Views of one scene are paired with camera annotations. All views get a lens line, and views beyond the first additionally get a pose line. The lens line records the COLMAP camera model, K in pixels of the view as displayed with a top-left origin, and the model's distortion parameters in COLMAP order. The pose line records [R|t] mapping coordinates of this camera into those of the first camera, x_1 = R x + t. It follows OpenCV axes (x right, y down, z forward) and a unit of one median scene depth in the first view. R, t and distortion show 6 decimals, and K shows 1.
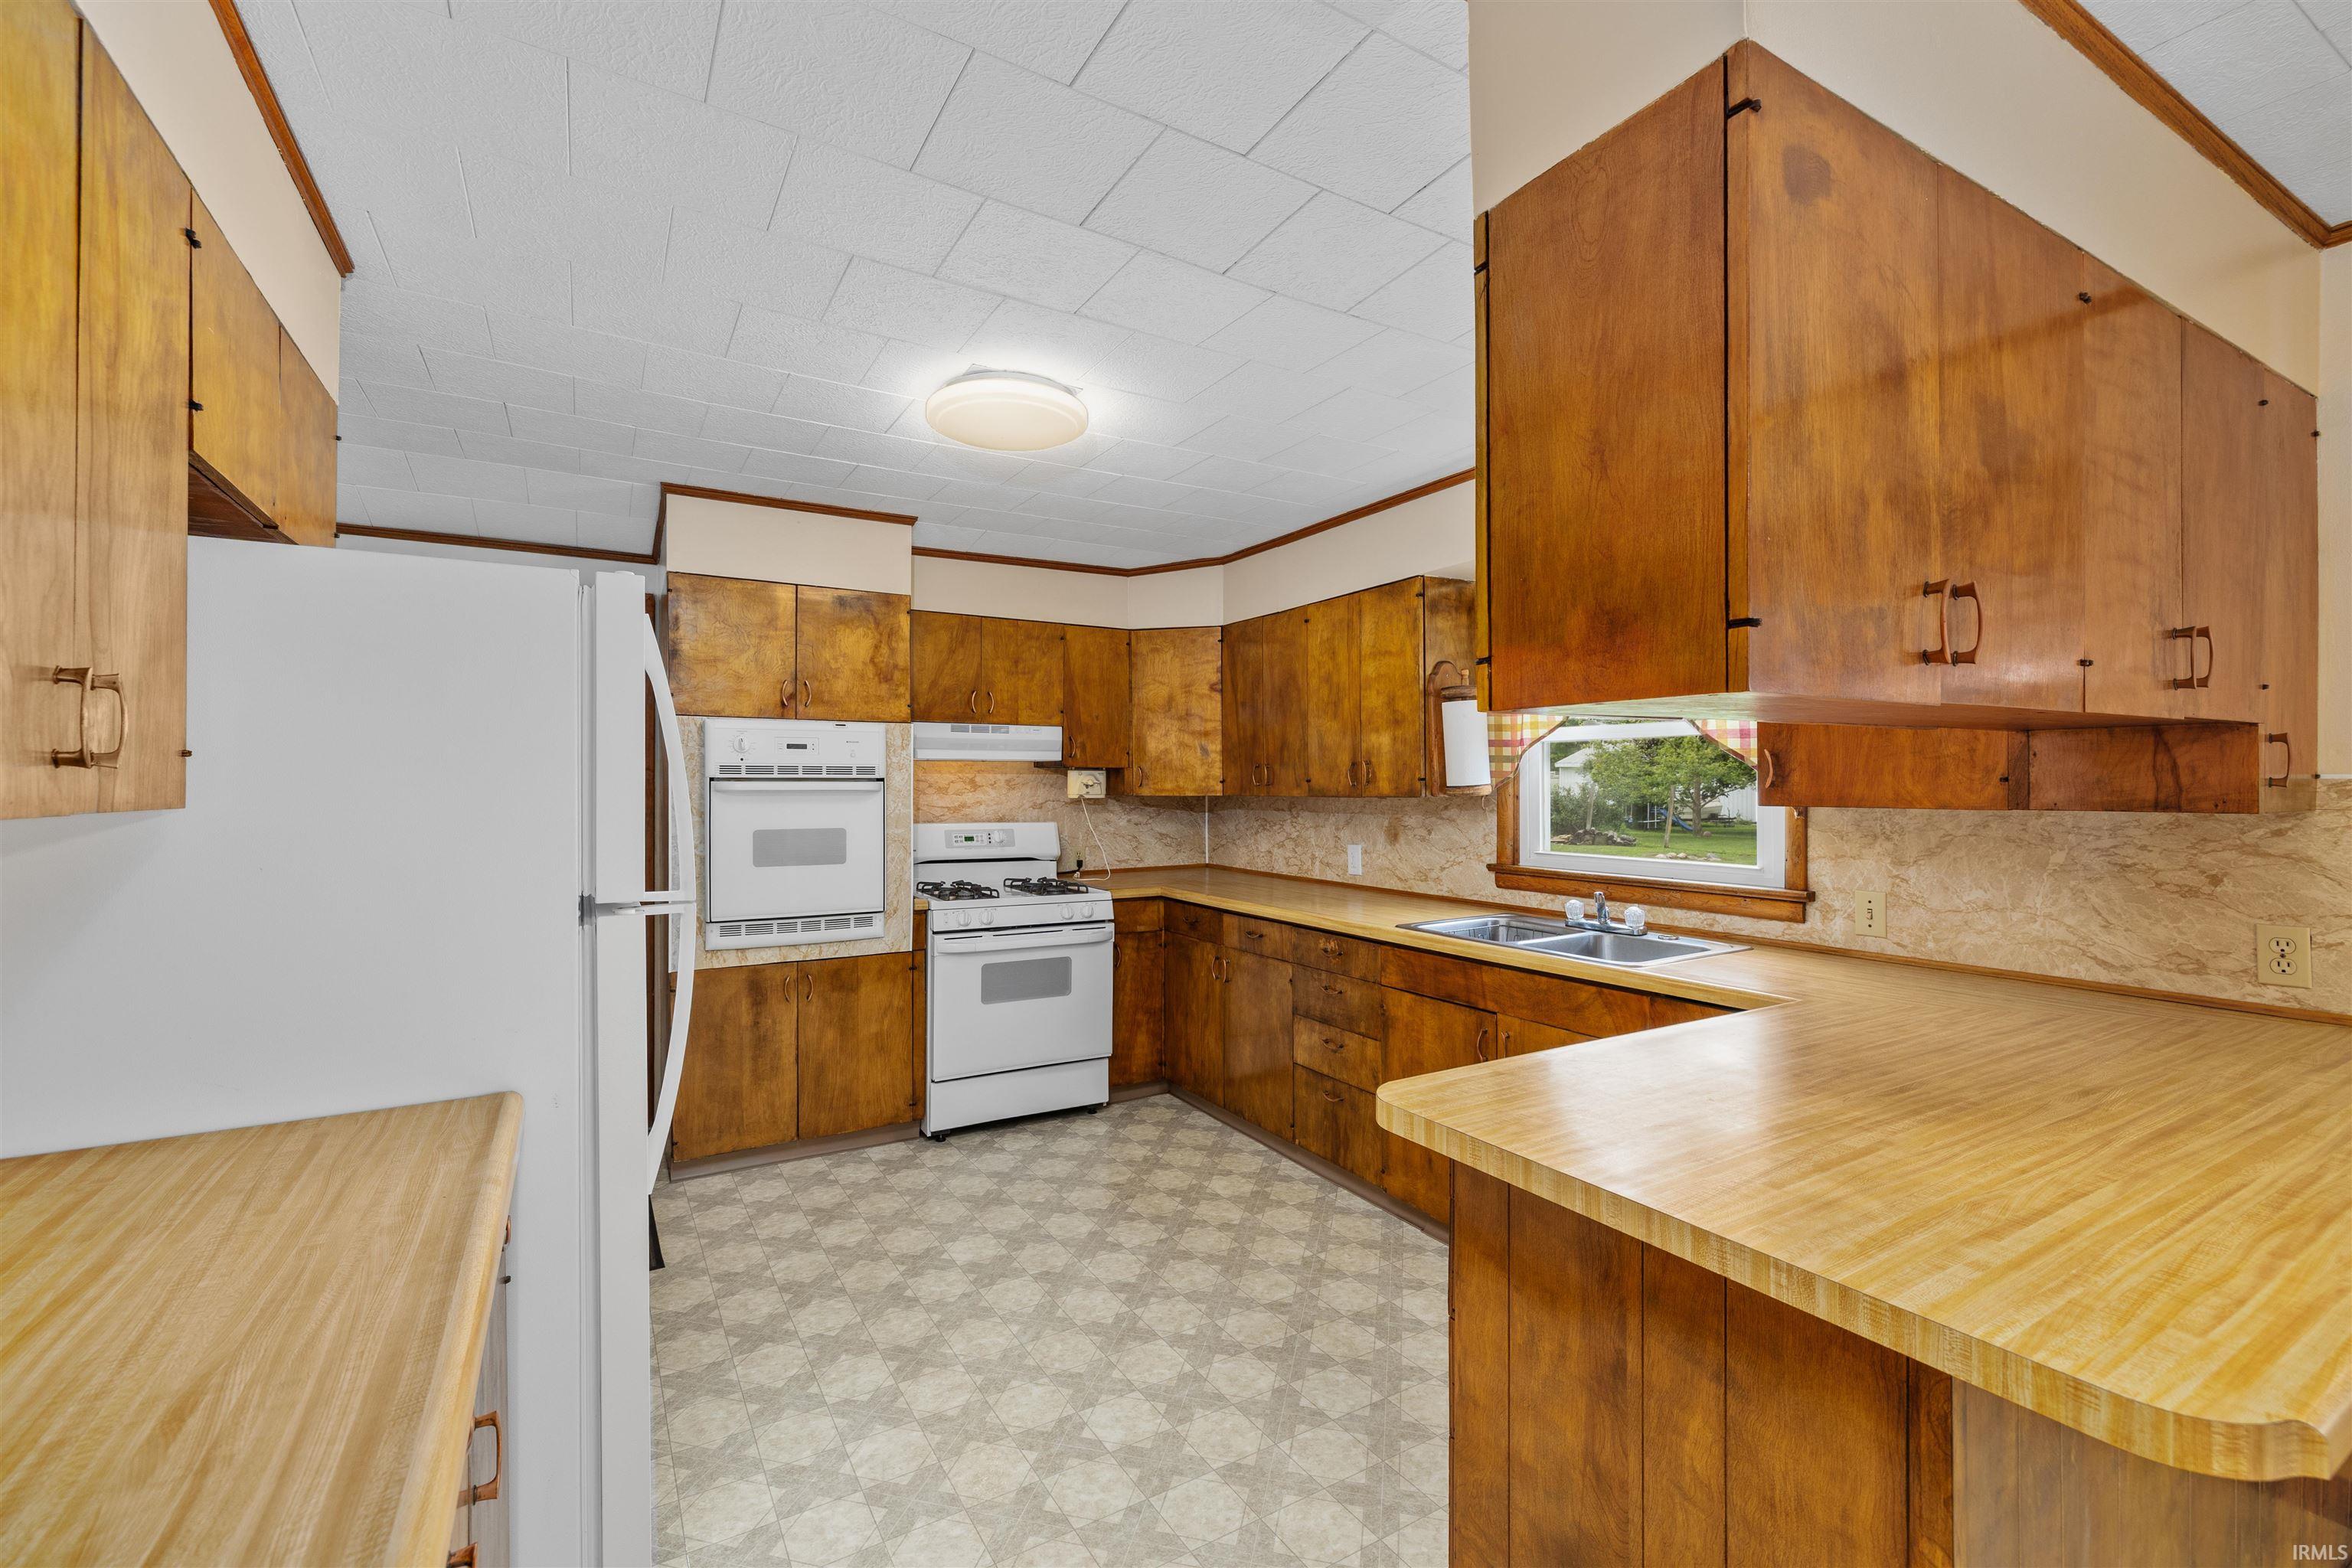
lens RADIAL K [[993.5, 0, 1178.2], [0, 993.5, 780.5], [0, 0, 1]] dist [0.002411, 0.001496]
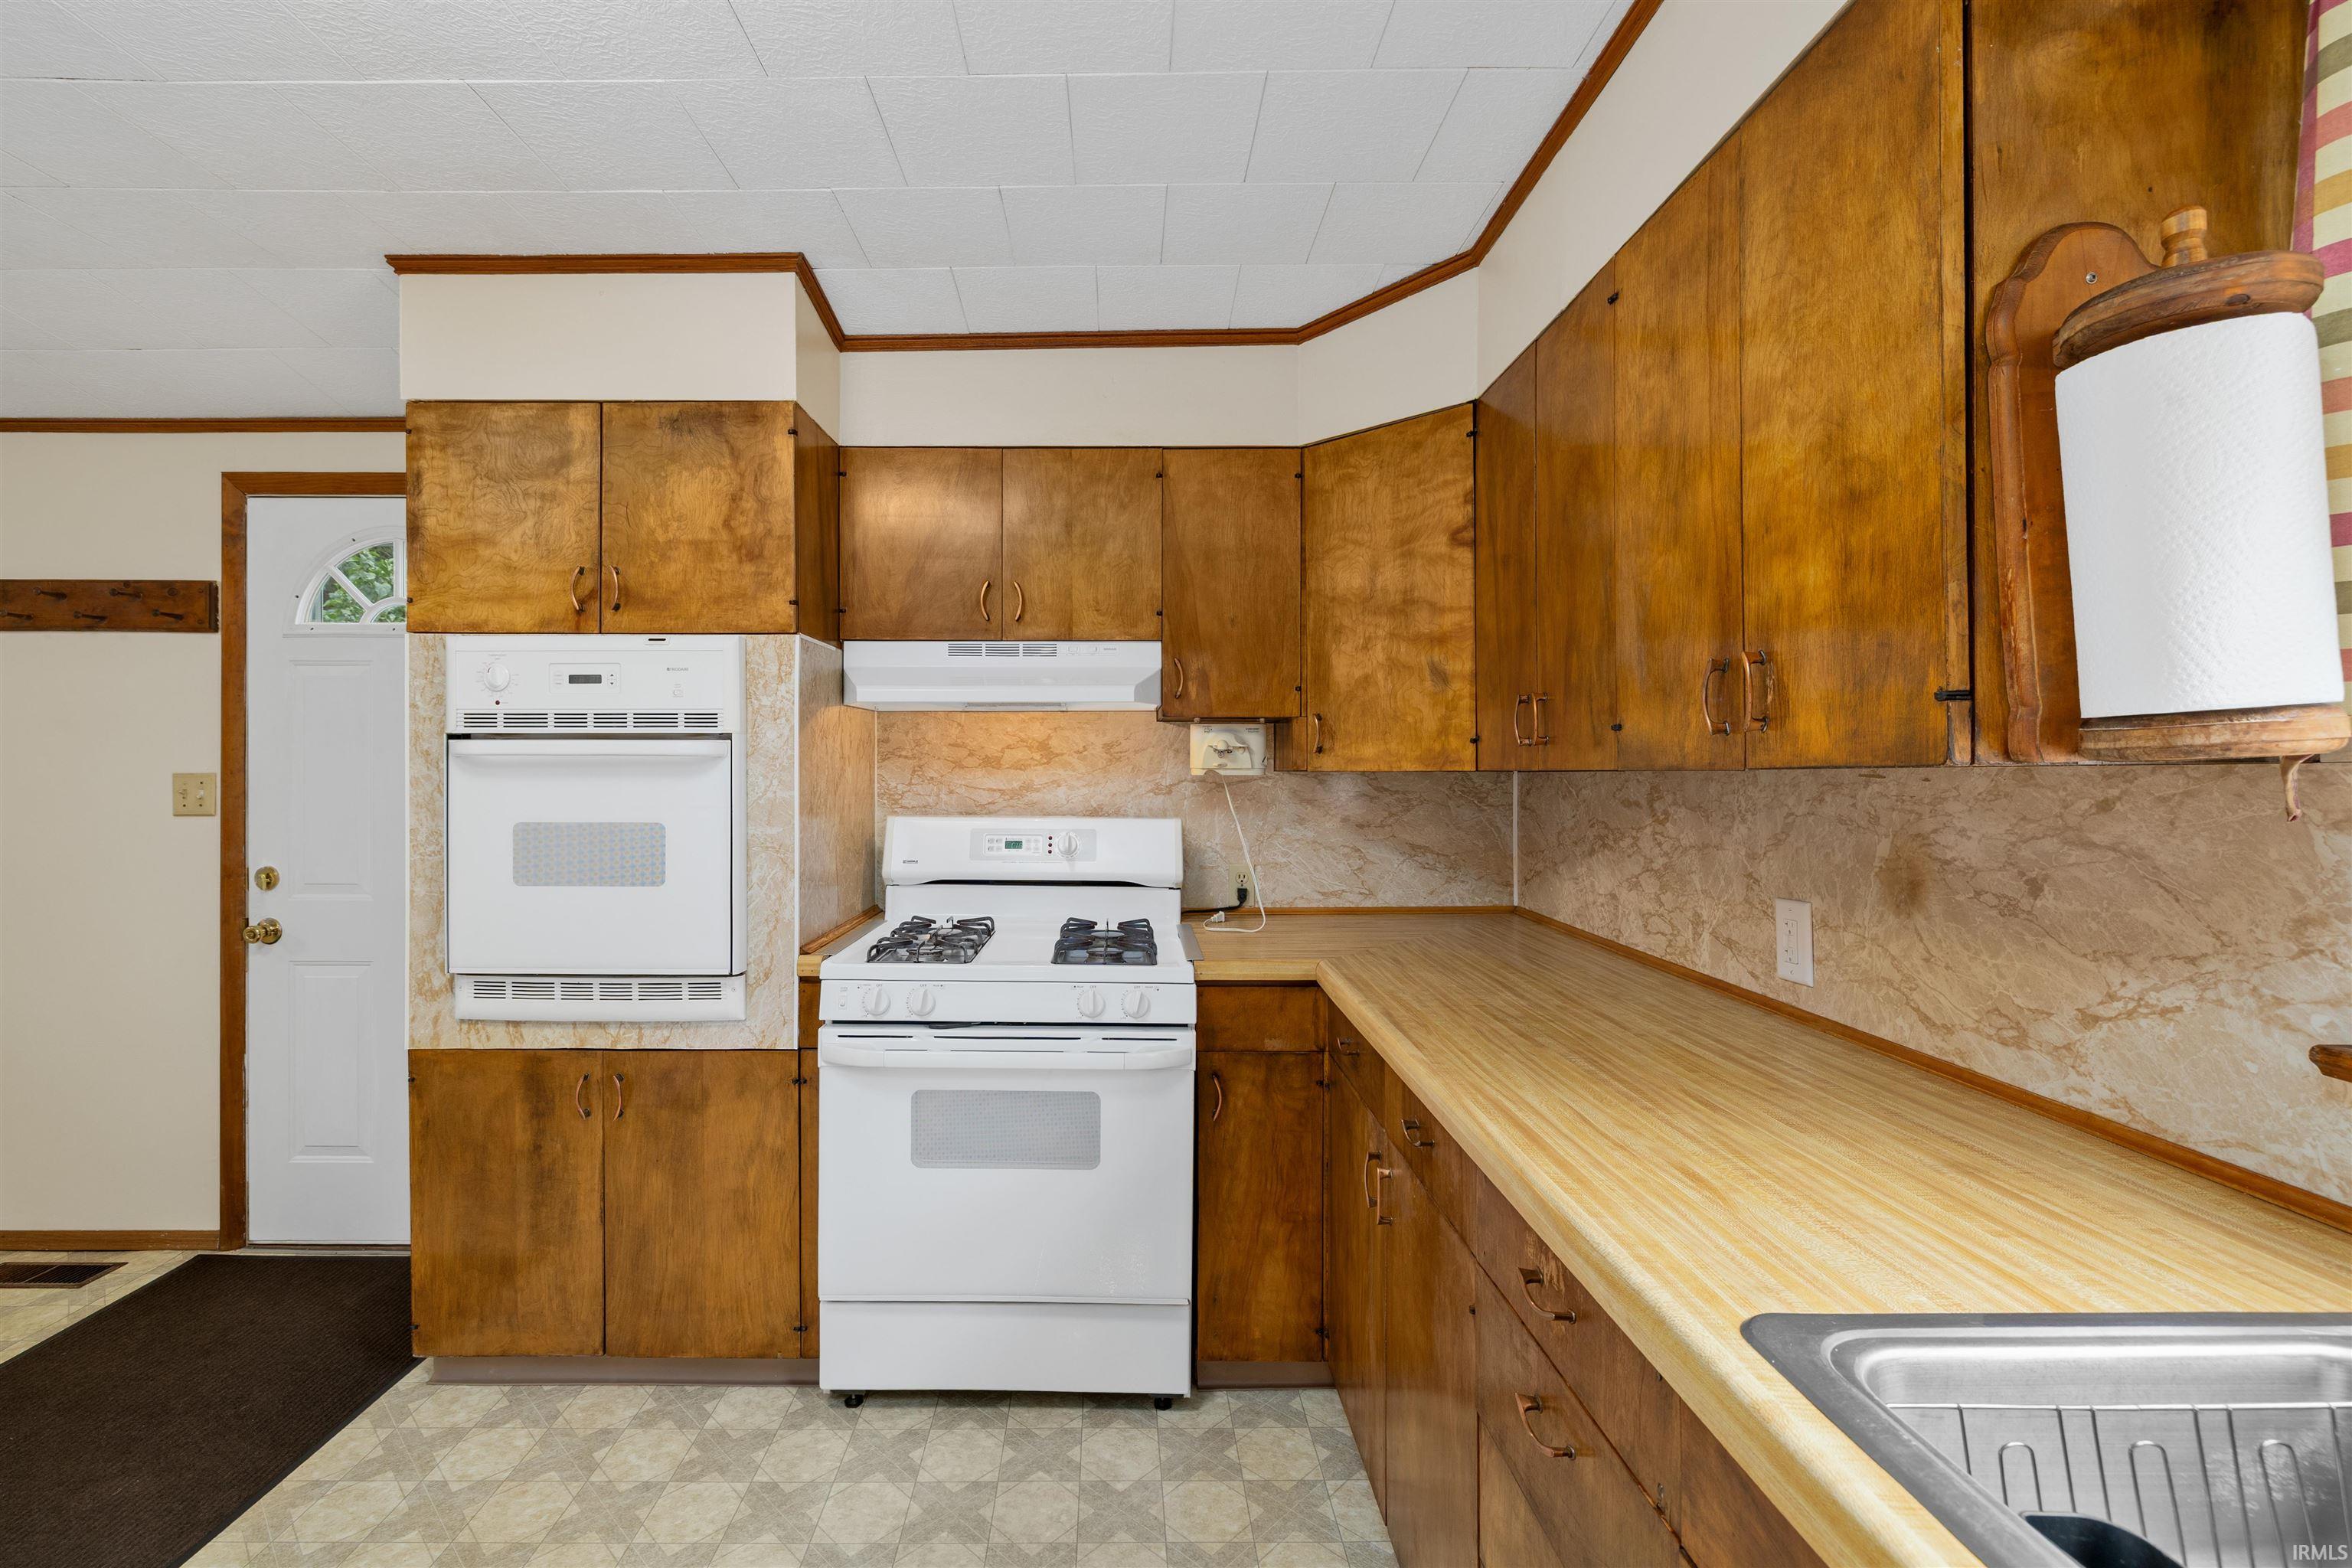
lens RADIAL K [[1036.9, 0, 1132.5], [0, 1036.9, 774.3], [0, 0, 1]] dist [0.003998, -0.001945]
pose [[0.856749, 0.001340, -0.515732, 0.187432], [0.000866, 0.999991, 0.004036, 0.017830], [0.515733, -0.003904, 0.856741, 0.611140]]
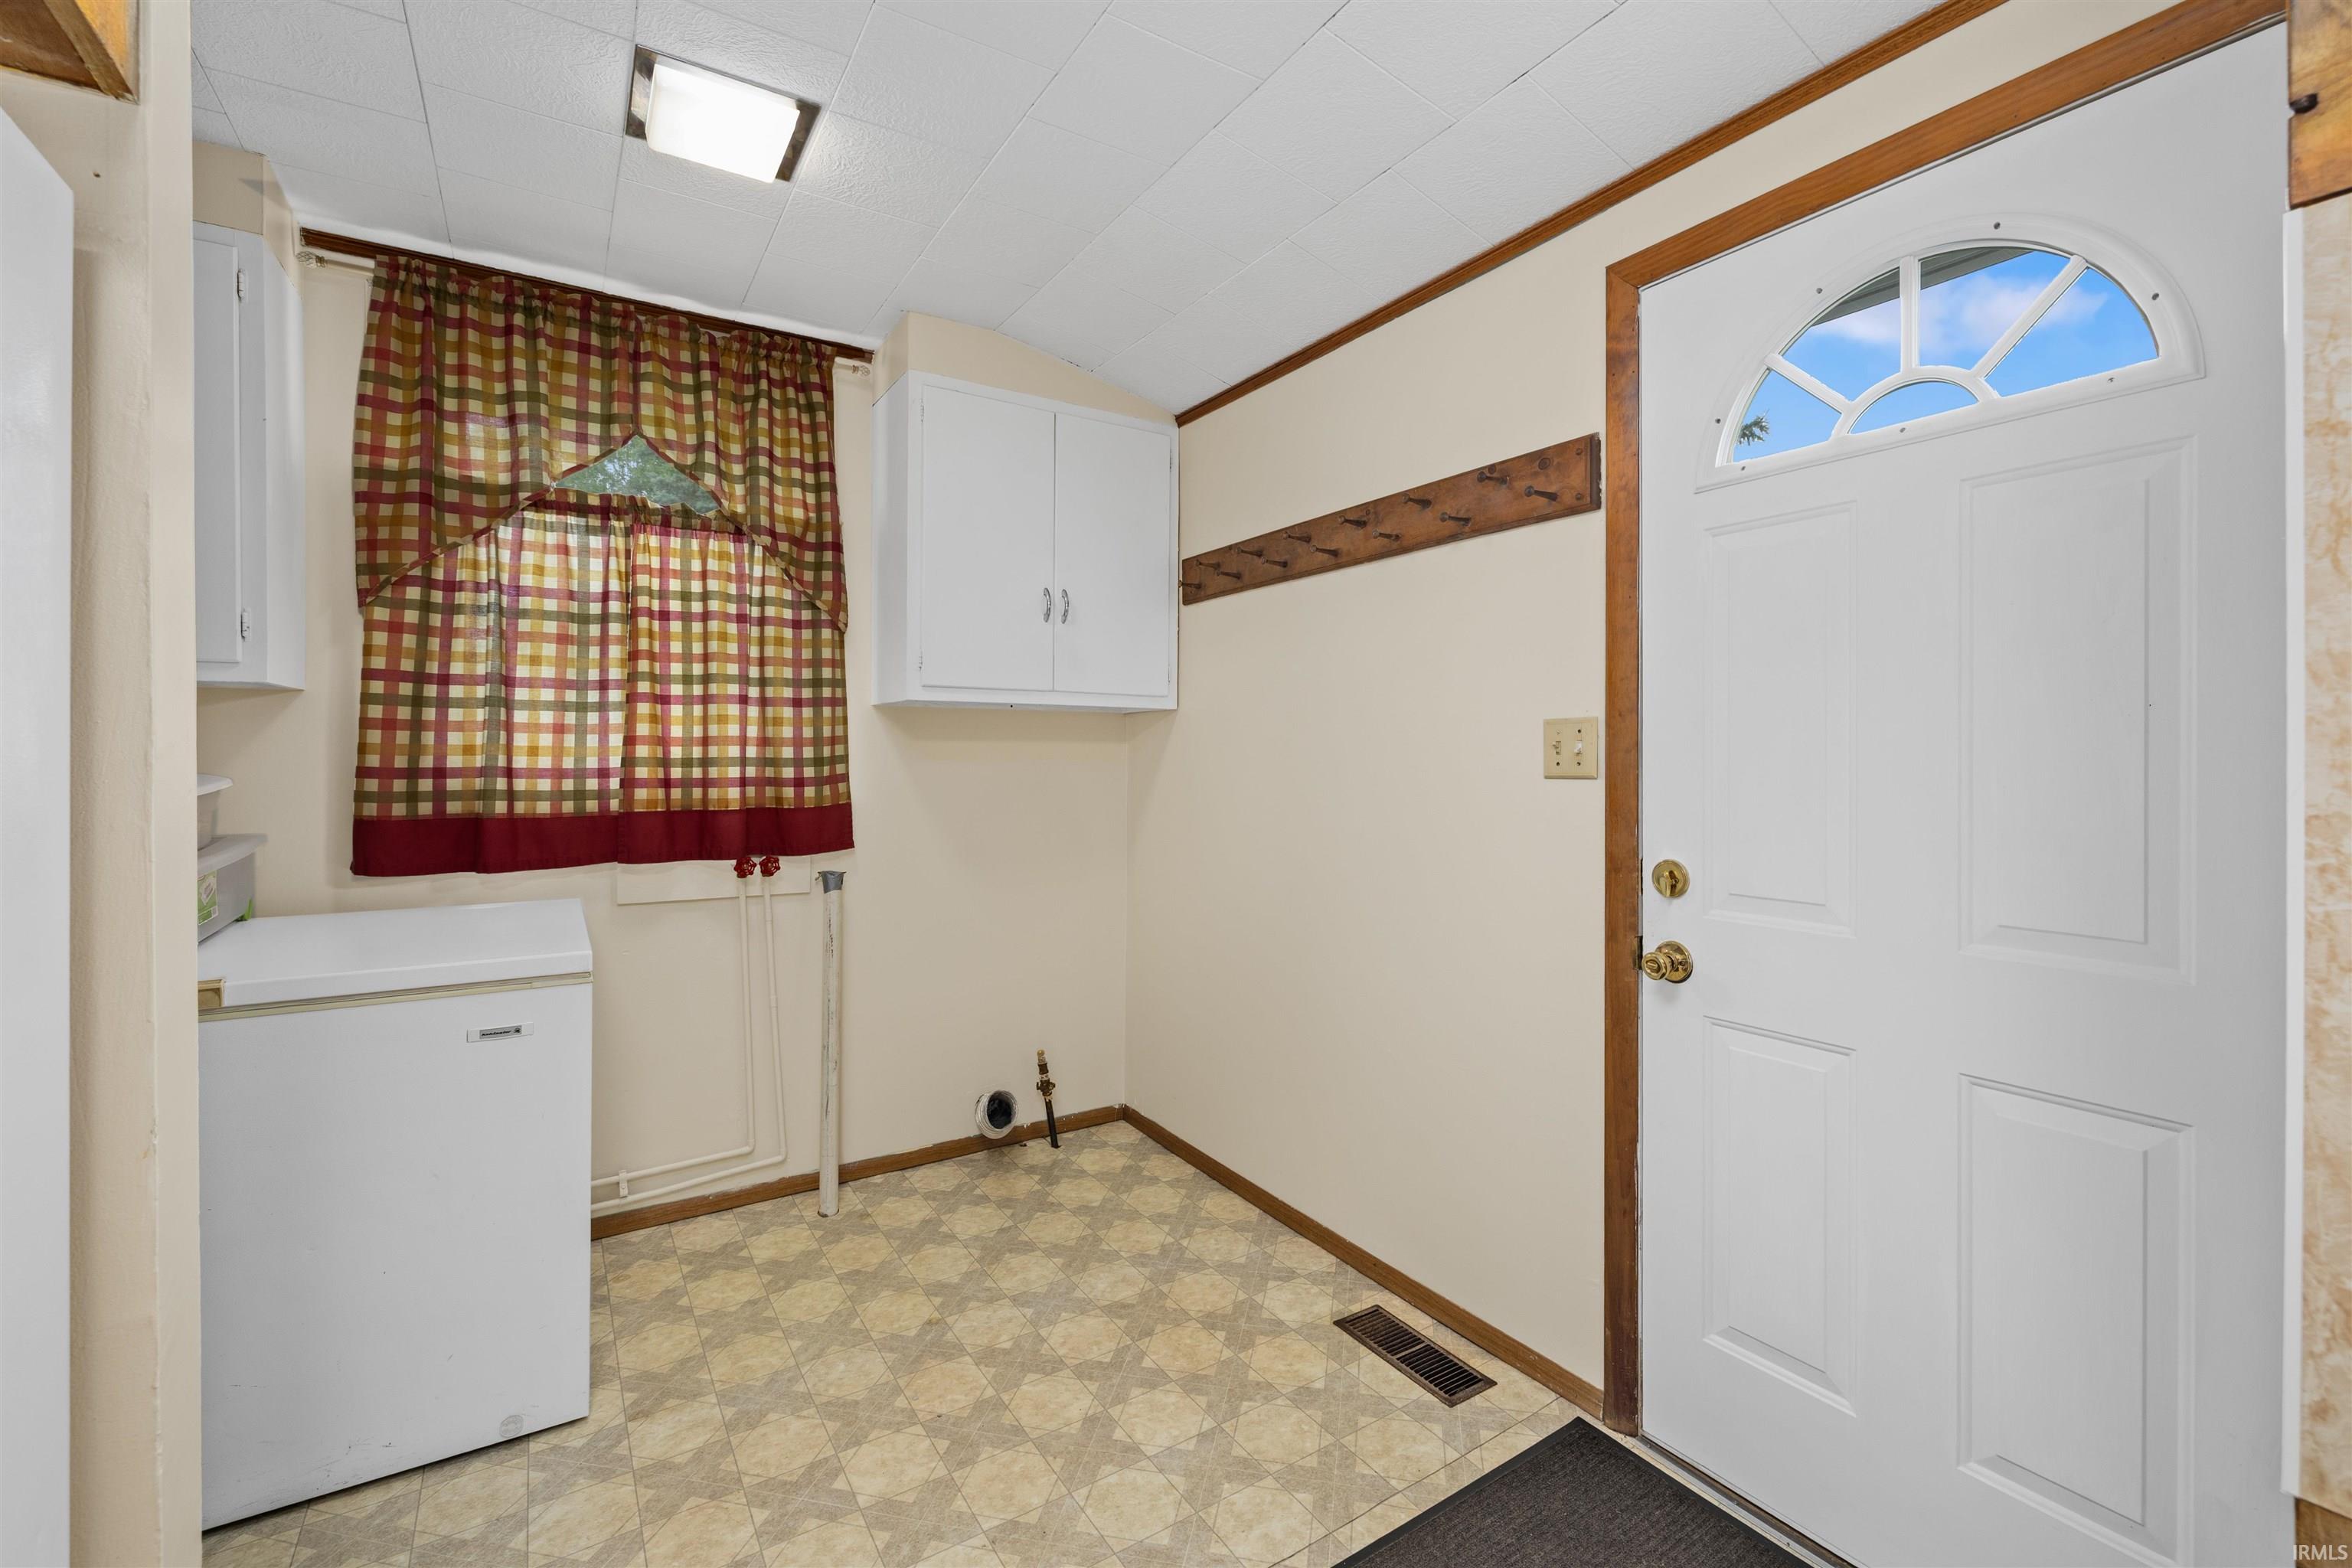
lens RADIAL K [[956.3, 0, 1169.7], [0, 956.3, 767.2], [0, 0, 1]] dist [-0.015024, -0.000042]
pose [[0.018537, 0.007459, -0.999800, -0.310899], [0.006668, 0.999949, 0.007584, 0.039701], [0.999806, -0.006807, 0.018487, 0.695259]]
